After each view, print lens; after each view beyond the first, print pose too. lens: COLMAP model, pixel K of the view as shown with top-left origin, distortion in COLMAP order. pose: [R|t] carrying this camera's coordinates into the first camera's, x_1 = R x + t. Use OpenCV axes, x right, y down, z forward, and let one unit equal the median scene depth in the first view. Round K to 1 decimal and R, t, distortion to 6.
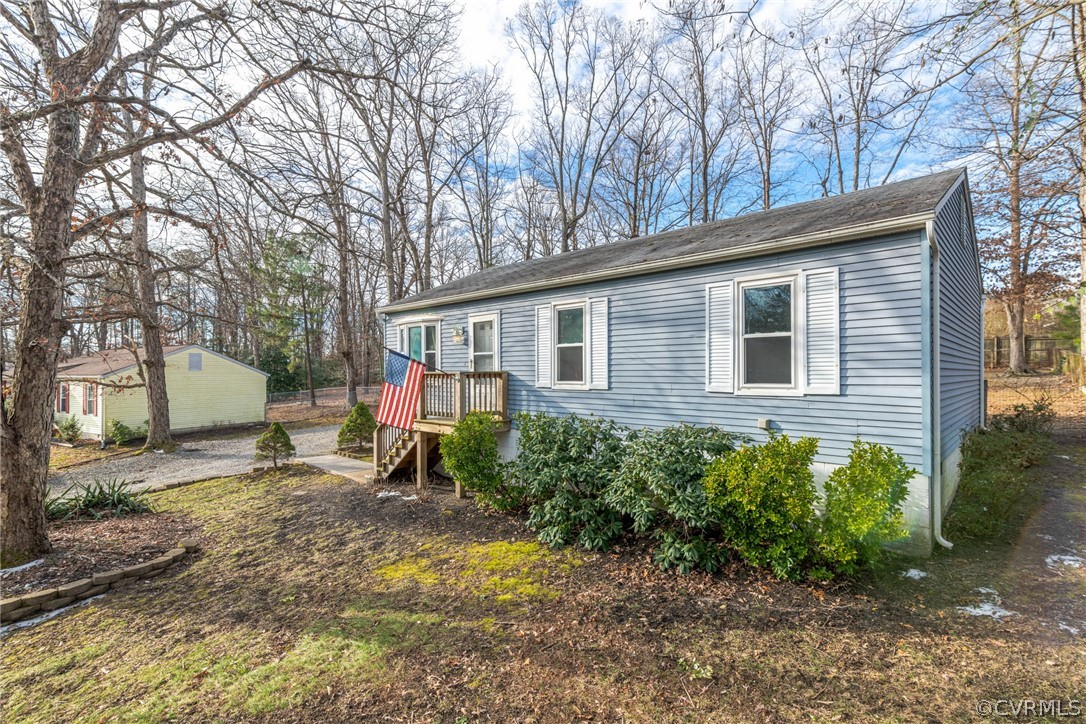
lens RADIAL K [[491.4, 0, 549.1], [0, 491.4, 366.8], [0, 0, 1]] dist [0.014211, 0.000843]
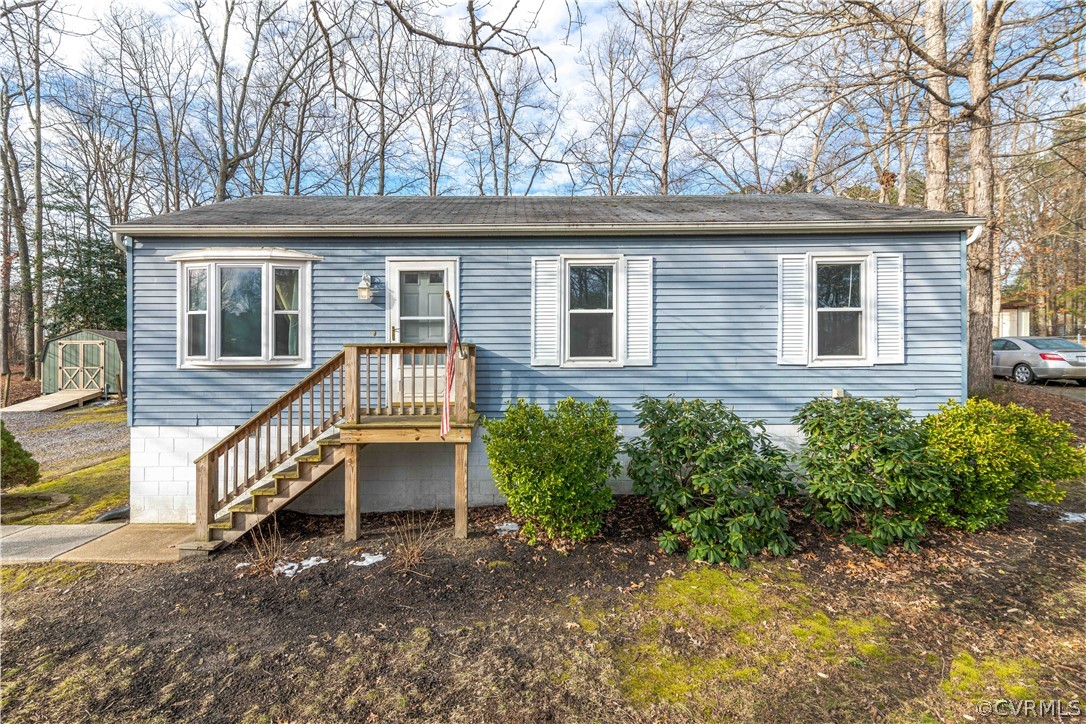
lens RADIAL K [[512.9, 0, 486.6], [0, 512.9, 347.8], [0, 0, 1]] dist [0.017022, -0.001596]
pose [[0.746901, -0.002349, 0.664931, -0.683058], [-0.003344, 0.999968, 0.007290, 0.010004], [-0.664927, -0.007668, 0.746869, 0.530680]]
